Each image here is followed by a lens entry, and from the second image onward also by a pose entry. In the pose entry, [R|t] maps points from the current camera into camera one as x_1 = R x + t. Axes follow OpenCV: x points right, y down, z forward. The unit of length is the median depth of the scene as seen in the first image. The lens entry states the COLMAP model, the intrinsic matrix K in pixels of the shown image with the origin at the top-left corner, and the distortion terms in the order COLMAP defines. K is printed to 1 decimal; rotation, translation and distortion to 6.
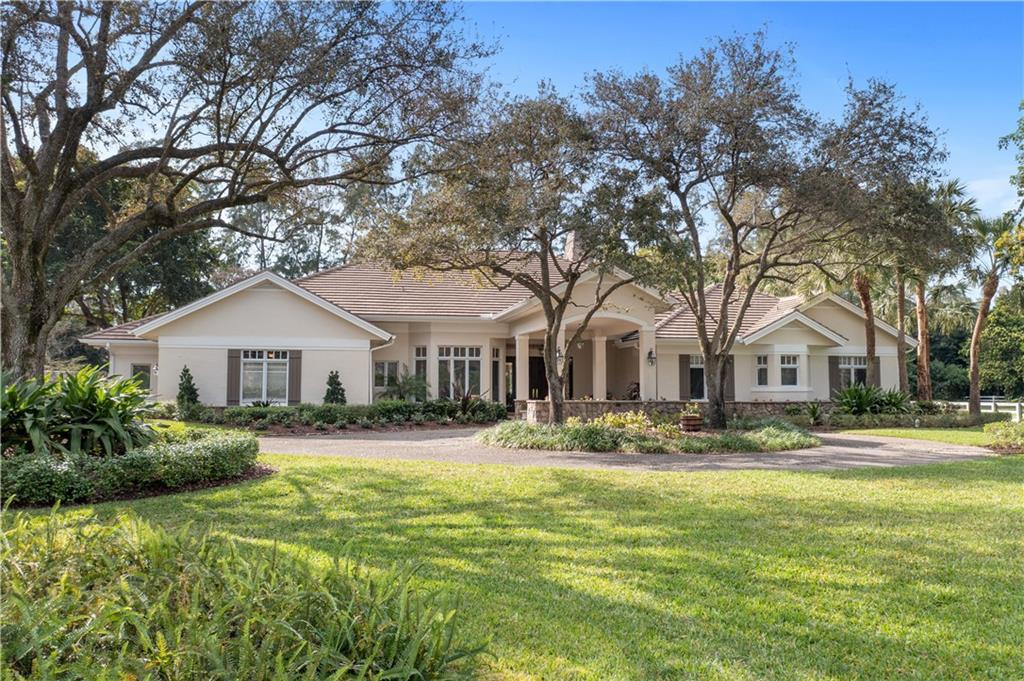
lens RADIAL K [[835.4, 0, 512.0], [0, 835.4, 340.5], [0, 0, 1]] dist [-0.007828, 0.003927]
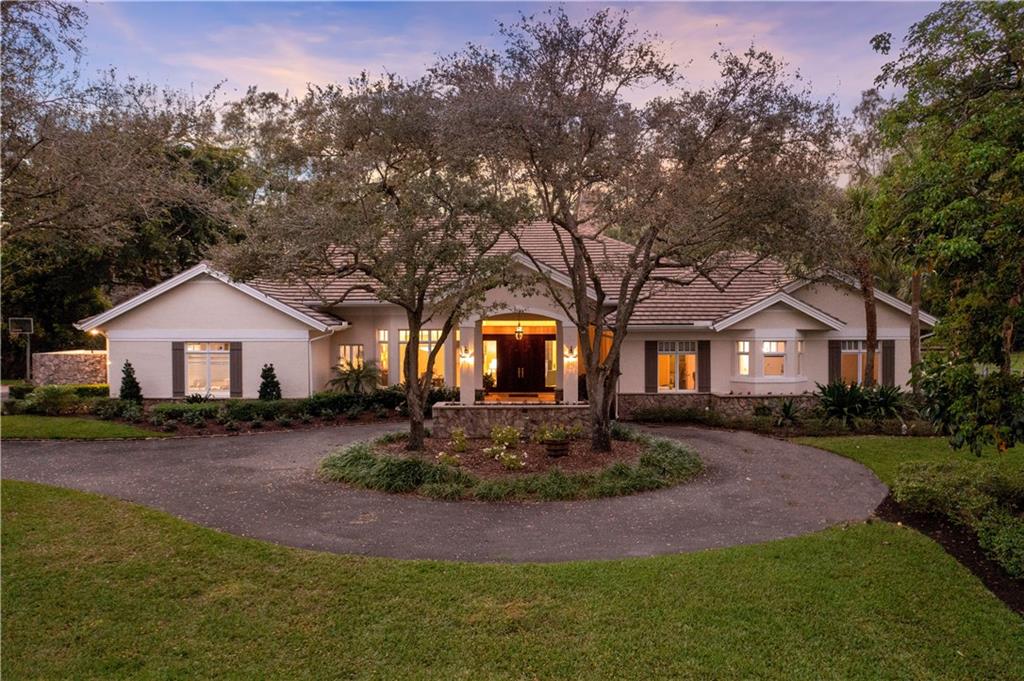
lens RADIAL K [[835.4, 0, 512.0], [0, 835.4, 340.5], [0, 0, 1]] dist [-0.007828, 0.003927]
pose [[0.977704, 0.001140, -0.209983, 0.275965], [0.017986, 0.995856, 0.089151, -0.073934], [0.209214, -0.090940, 0.973632, 0.099622]]
